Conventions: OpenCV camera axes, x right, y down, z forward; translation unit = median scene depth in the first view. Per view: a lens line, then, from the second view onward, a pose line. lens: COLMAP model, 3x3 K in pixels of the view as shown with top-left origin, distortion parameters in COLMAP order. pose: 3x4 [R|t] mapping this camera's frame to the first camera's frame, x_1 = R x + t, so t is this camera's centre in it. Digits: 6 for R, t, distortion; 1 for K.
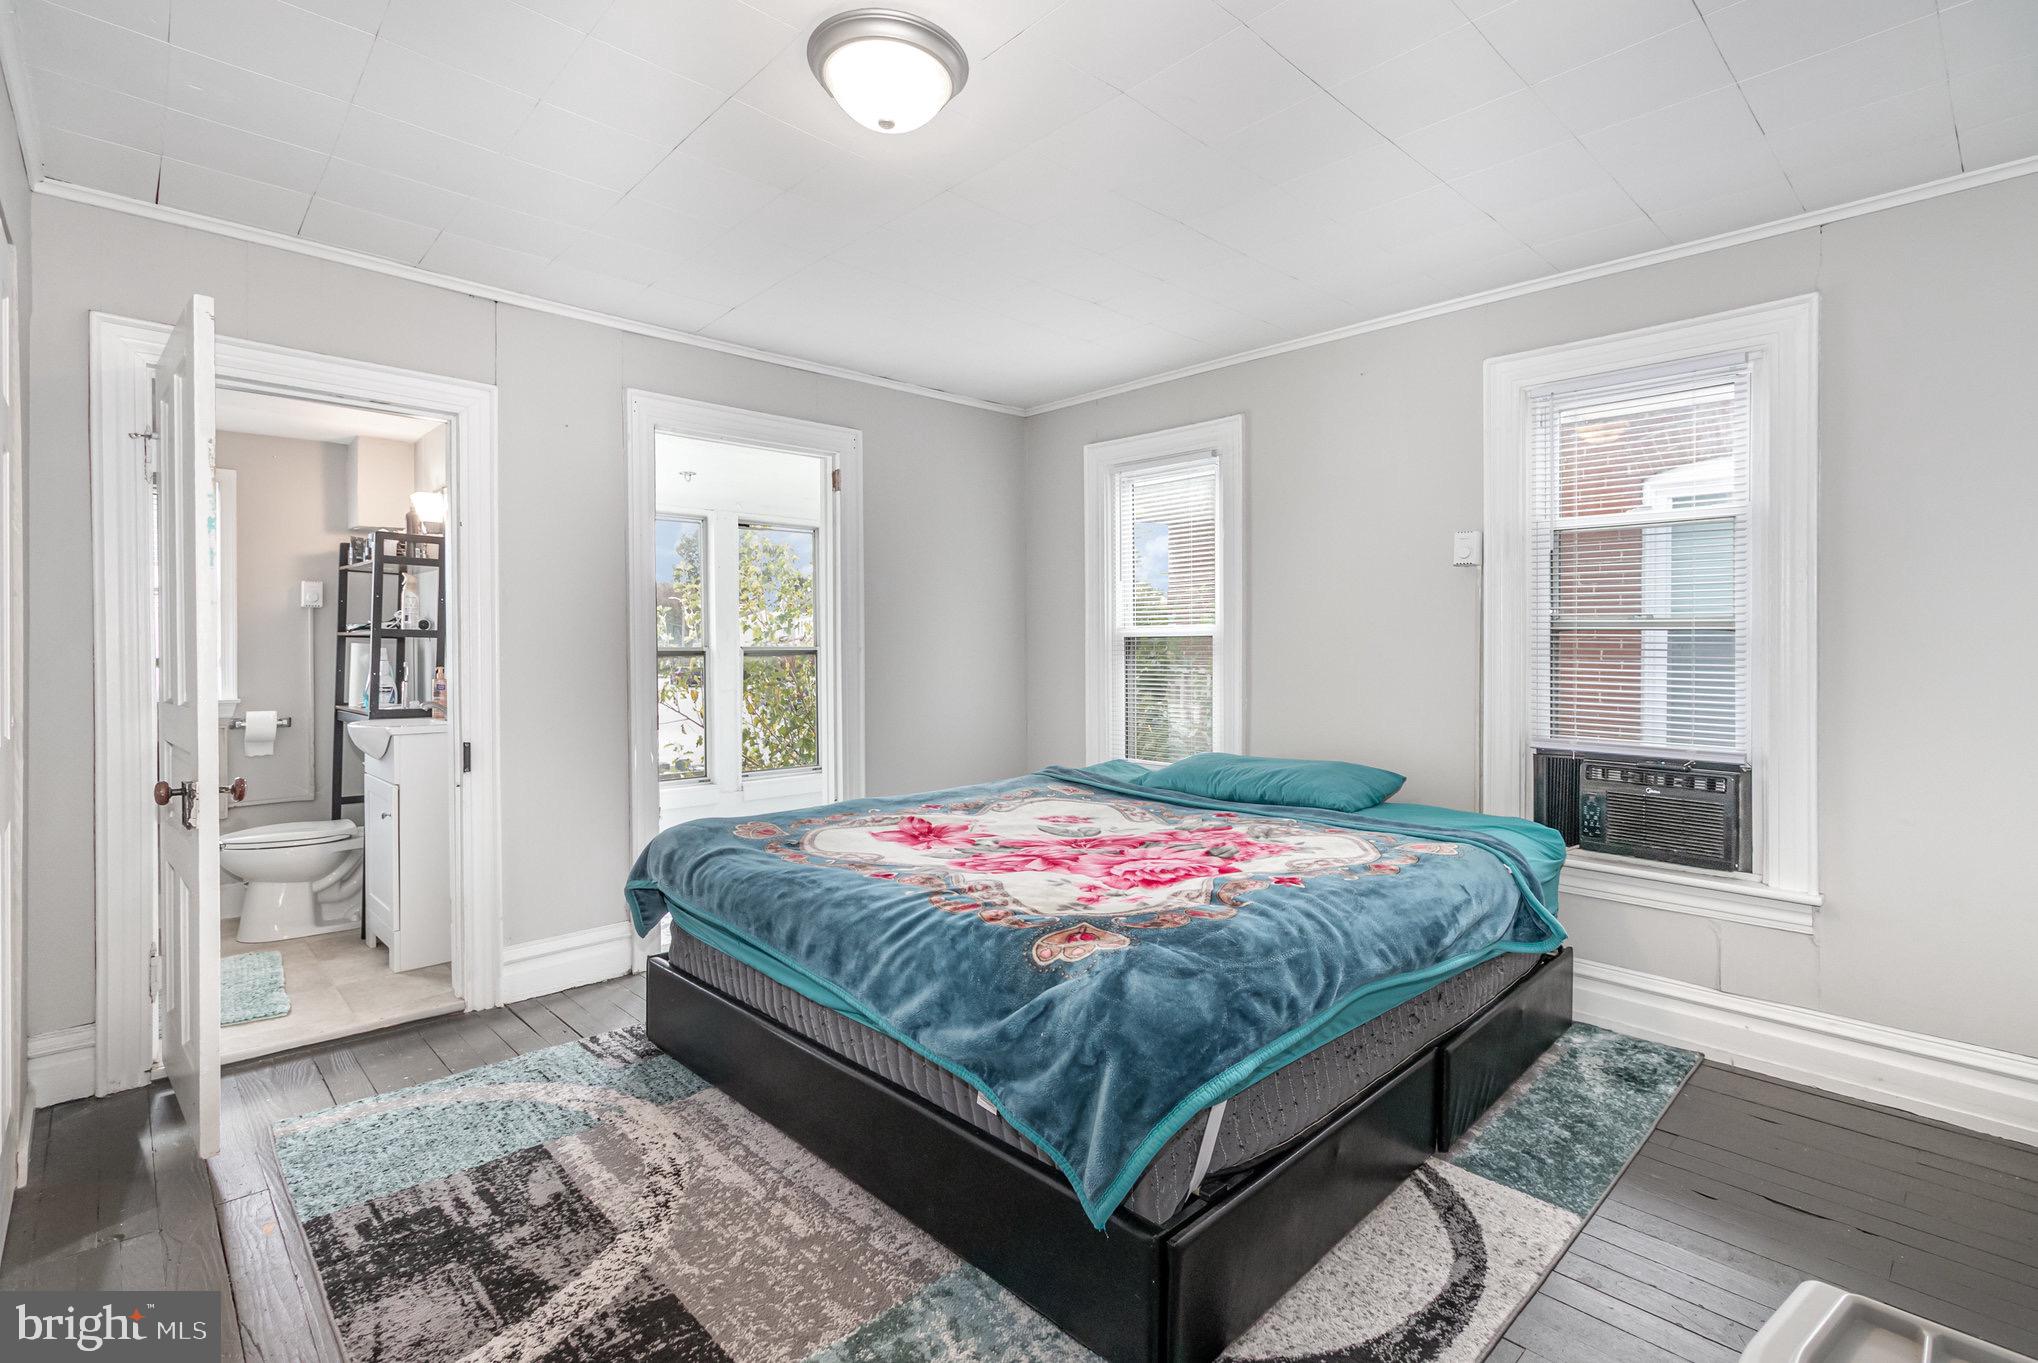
lens RADIAL K [[931.5, 0, 1016.4], [0, 931.5, 656.5], [0, 0, 1]] dist [0.000701, -0.000101]
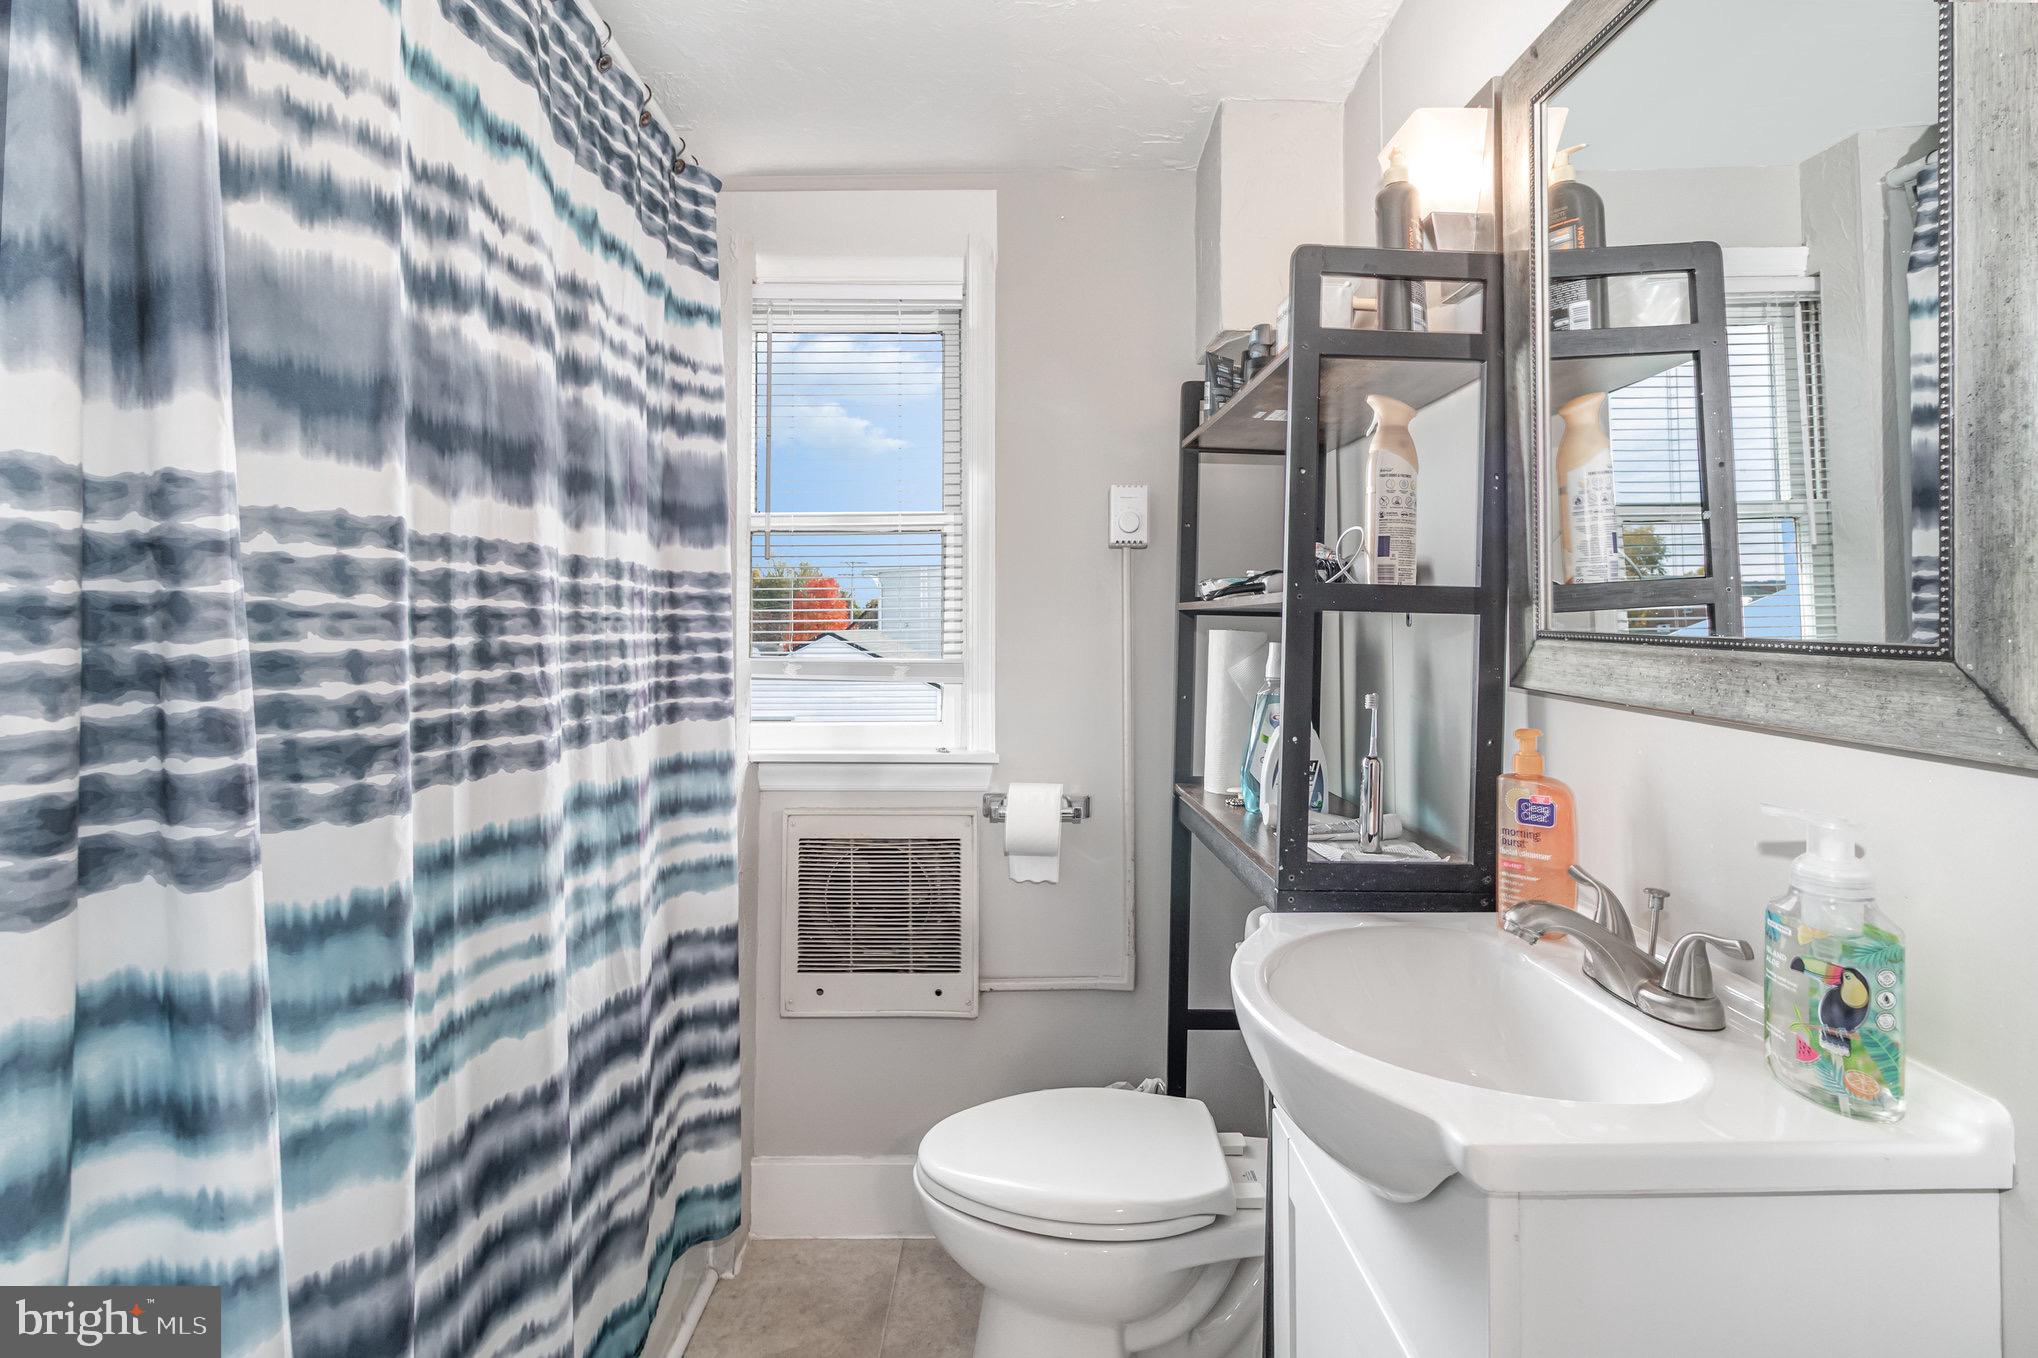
lens RADIAL K [[938.7, 0, 1016.4], [0, 938.7, 620.9], [0, 0, 1]] dist [0.002824, 0.000326]
pose [[0.711217, -0.002028, -0.702969, -0.485421], [0.001779, 0.999998, -0.001085, -0.017071], [0.702970, -0.000479, 0.711219, 0.651348]]
